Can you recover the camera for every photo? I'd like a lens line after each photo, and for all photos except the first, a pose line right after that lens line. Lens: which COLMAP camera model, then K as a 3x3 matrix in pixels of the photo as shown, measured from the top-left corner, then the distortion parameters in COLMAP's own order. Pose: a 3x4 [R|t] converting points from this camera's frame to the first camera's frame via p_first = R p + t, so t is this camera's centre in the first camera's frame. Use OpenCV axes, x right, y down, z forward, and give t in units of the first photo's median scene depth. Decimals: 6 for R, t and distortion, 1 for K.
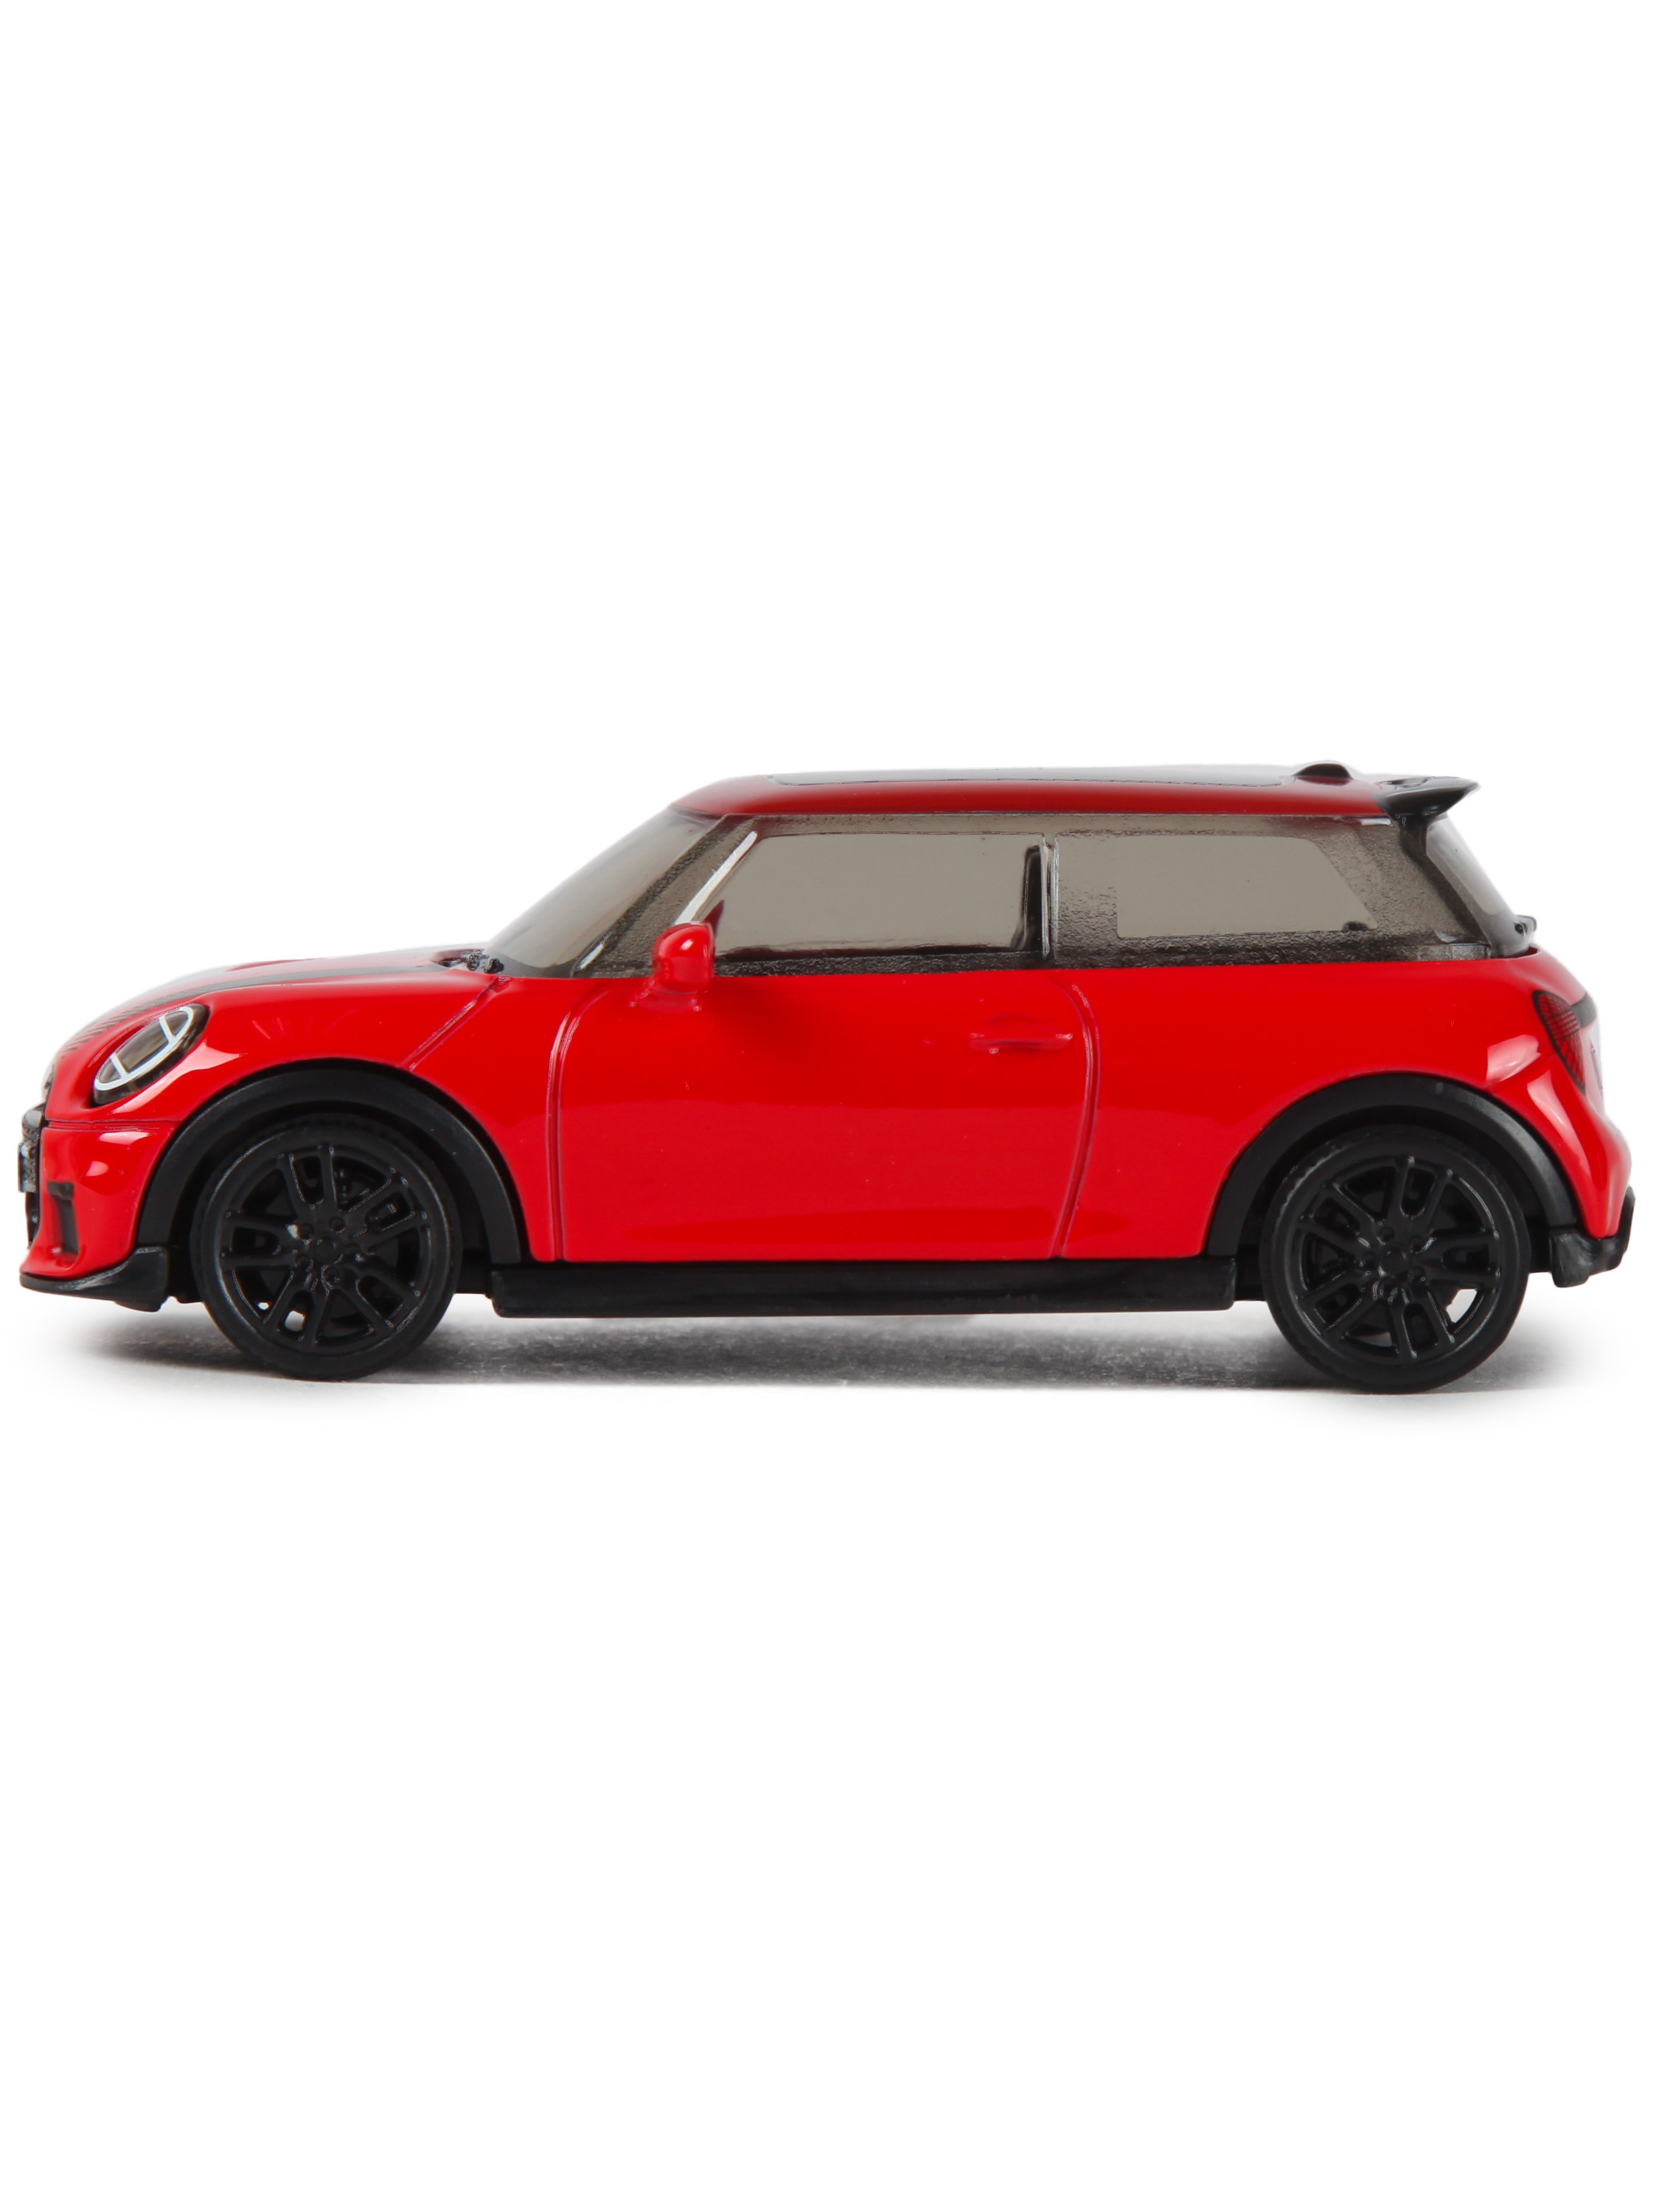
lens RADIAL K [[6514.3, 0, 829.5], [0, 6514.3, 1106.0], [0, 0, 1]] dist [0.481492, -0.051199]
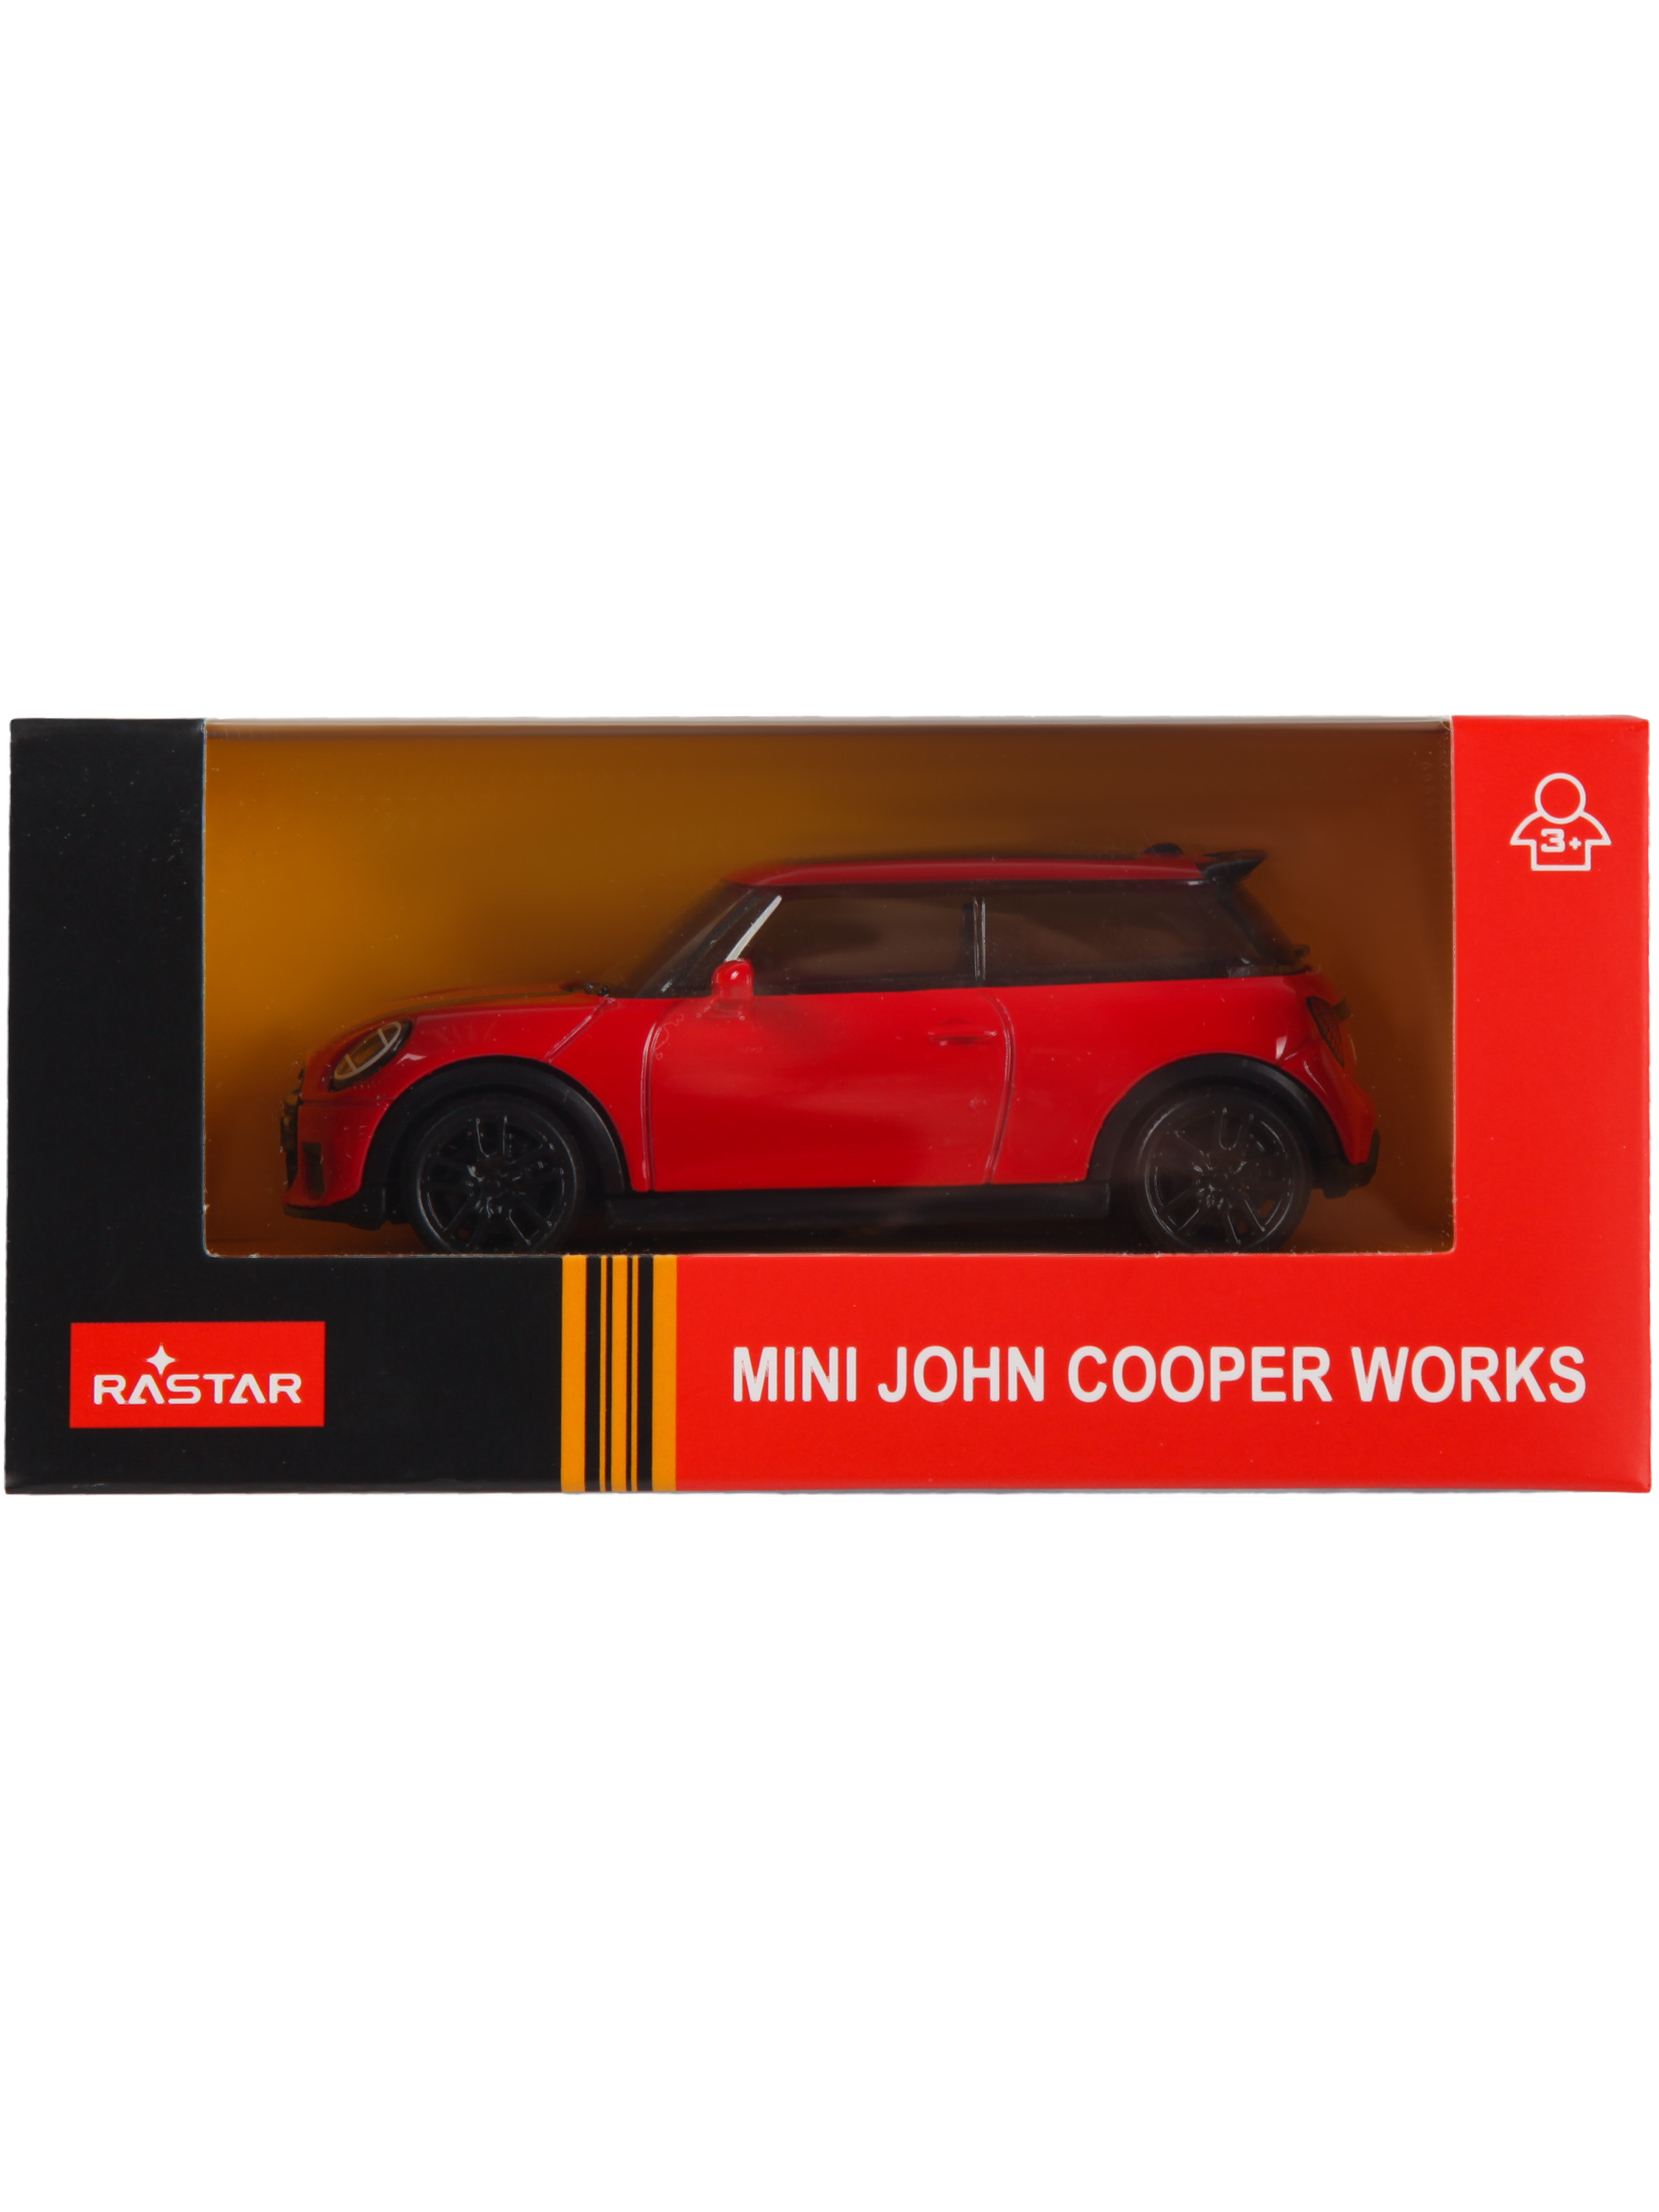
lens RADIAL K [[6514.3, 0, 829.5], [0, 6514.3, 1106.0], [0, 0, 1]] dist [0.481492, -0.051199]
pose [[0.999798, -0.017053, 0.010664, -0.016482], [0.016941, 0.999802, 0.010460, -0.010003], [-0.010840, -0.010278, 0.999888, -0.471805]]
